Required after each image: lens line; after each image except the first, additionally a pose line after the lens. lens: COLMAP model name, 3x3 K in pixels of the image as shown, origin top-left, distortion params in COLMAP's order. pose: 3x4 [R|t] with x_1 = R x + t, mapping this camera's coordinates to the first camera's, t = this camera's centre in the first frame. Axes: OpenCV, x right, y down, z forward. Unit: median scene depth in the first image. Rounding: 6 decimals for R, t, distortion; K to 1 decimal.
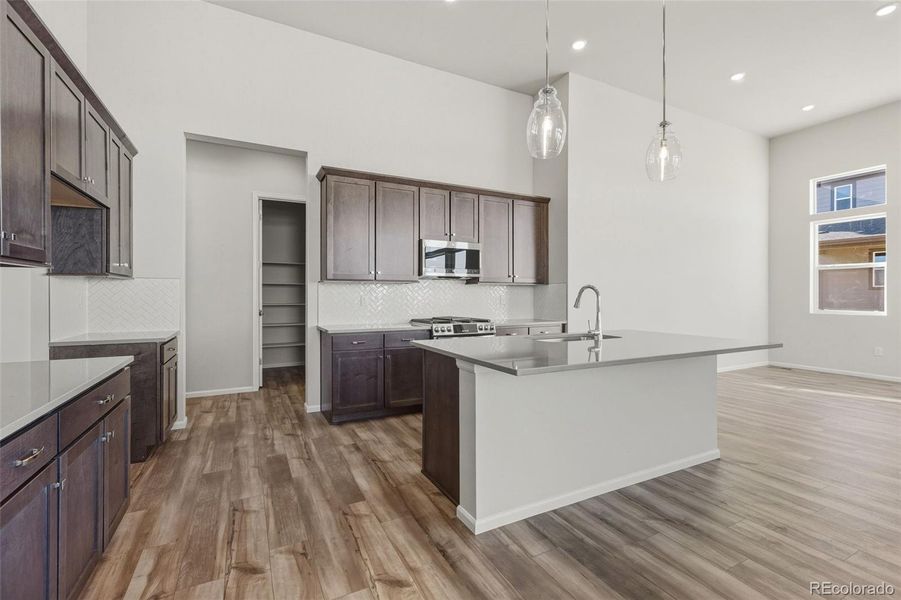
lens RADIAL K [[405.1, 0, 451.6], [0, 405.1, 292.8], [0, 0, 1]] dist [-0.000564, 0.001380]
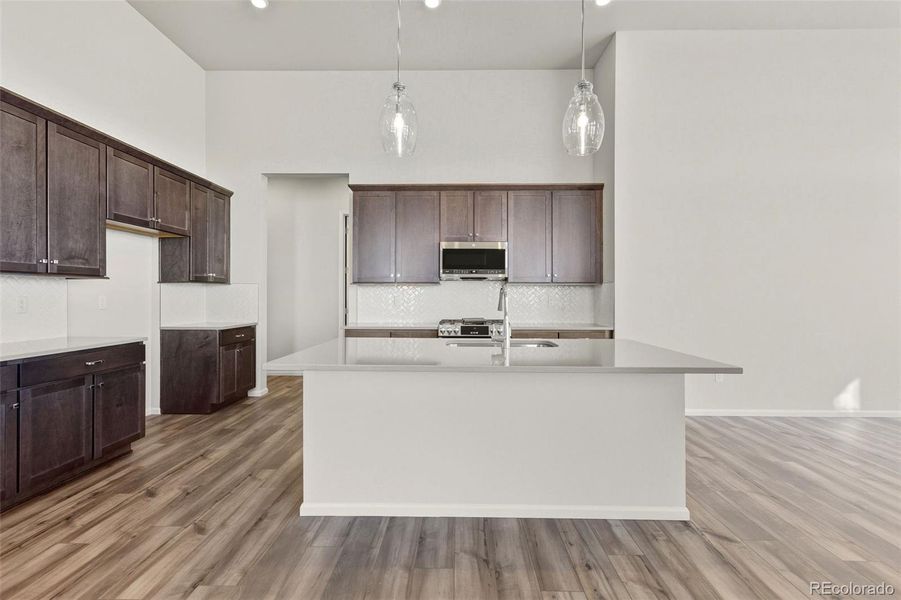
lens RADIAL K [[405.1, 0, 451.8], [0, 405.1, 293.6], [0, 0, 1]] dist [-0.000564, 0.001380]
pose [[0.879758, -0.001911, -0.475417, 0.725909], [0.001730, 0.999998, -0.000818, -0.000324], [0.475418, -0.000102, 0.879760, 0.179611]]
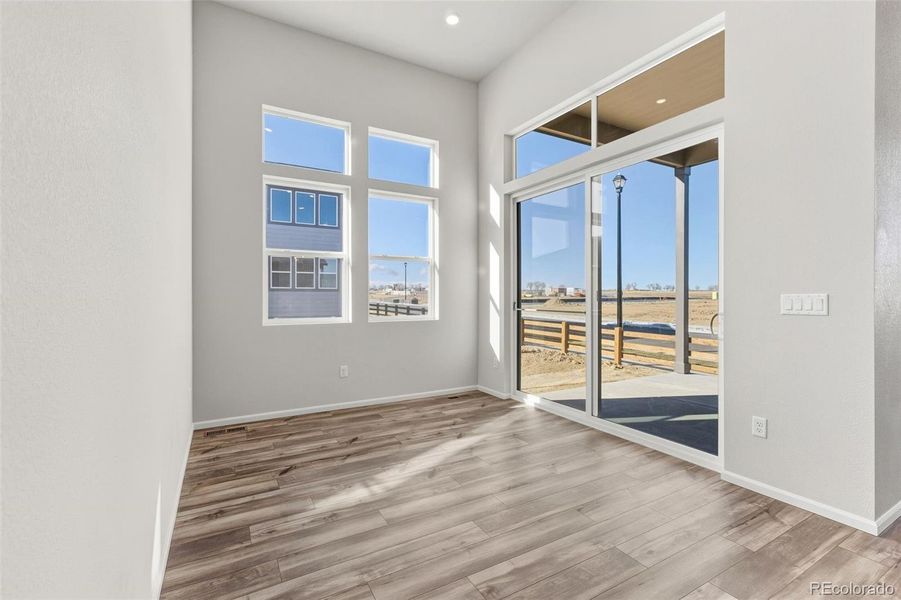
lens RADIAL K [[405.1, 0, 457.1], [0, 405.1, 296.0], [0, 0, 1]] dist [-0.000564, 0.001380]
pose [[-0.047329, -0.000548, 0.998879, 0.677032], [-0.002414, 0.999997, 0.000434, 0.012948], [-0.998876, -0.002391, -0.047330, 1.834938]]
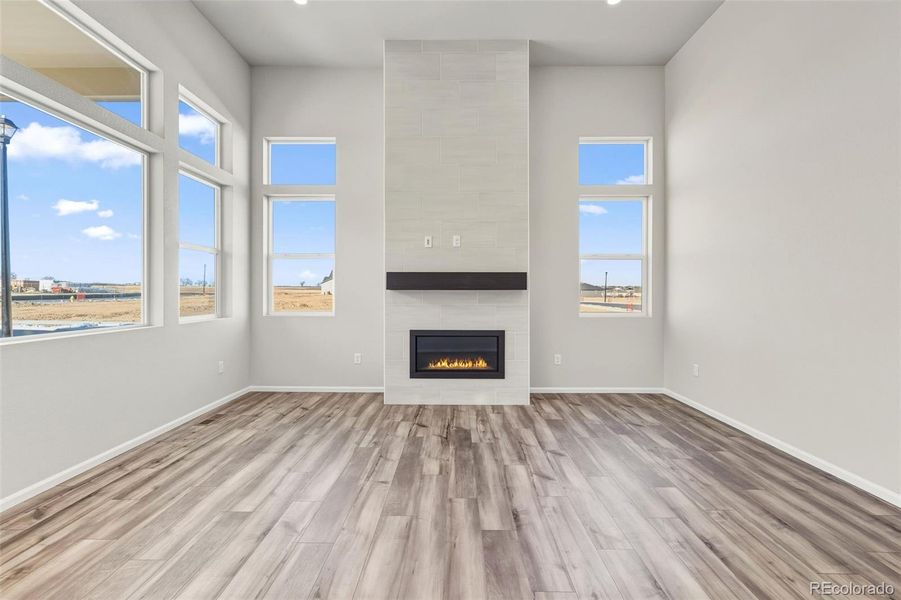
lens RADIAL K [[405.1, 0, 453.5], [0, 405.1, 293.3], [0, 0, 1]] dist [-0.000564, 0.001380]
pose [[-0.886884, -0.003239, 0.461981, 0.515149], [-0.002865, 0.999995, 0.001511, 0.001811], [-0.461983, 0.000016, -0.886889, 0.684531]]
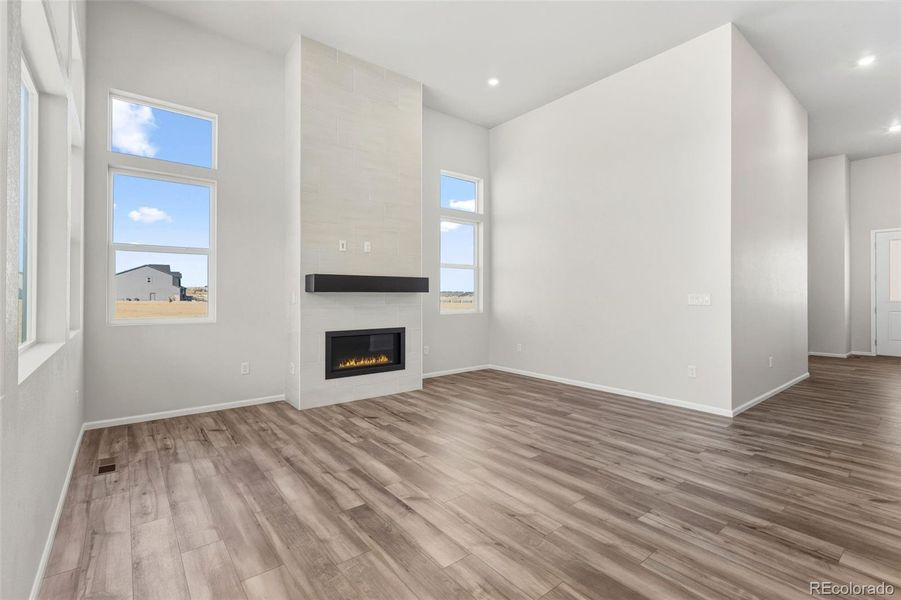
lens RADIAL K [[405.1, 0, 449.7], [0, 405.1, 294.2], [0, 0, 1]] dist [-0.000564, 0.001380]
pose [[-0.980430, -0.002454, -0.196852, 1.270225], [-0.001989, 0.999995, -0.002563, 0.002960], [0.196857, -0.002122, -0.980430, 1.036287]]
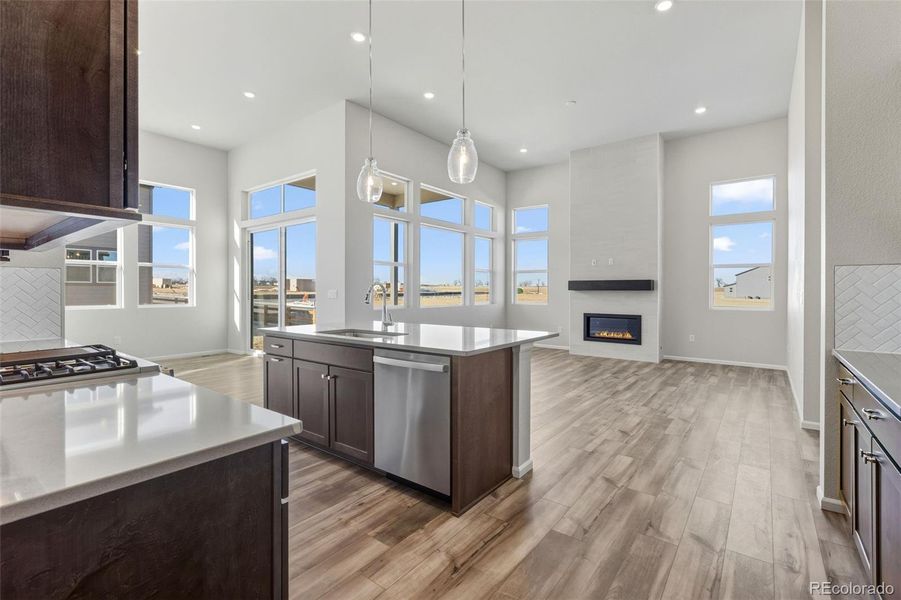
lens RADIAL K [[405.1, 0, 449.5], [0, 405.1, 294.6], [0, 0, 1]] dist [-0.000564, 0.001380]
pose [[-0.421944, -0.010493, 0.906561, -0.811840], [-0.006104, 0.999943, 0.008733, 0.003711], [-0.906601, -0.001848, -0.421984, 1.411758]]
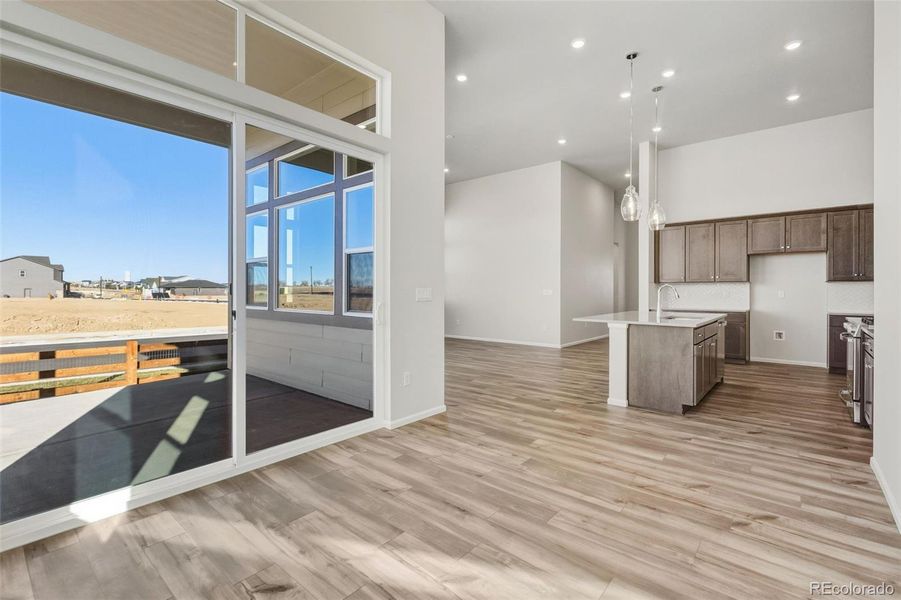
lens RADIAL K [[405.1, 0, 444.8], [0, 405.1, 297.7], [0, 0, 1]] dist [-0.000564, 0.001380]
pose [[-0.930361, 0.004239, -0.366620, 1.972946], [-0.001619, 0.999876, 0.015670, 0.012752], [0.366641, 0.015173, -0.930239, 2.426944]]
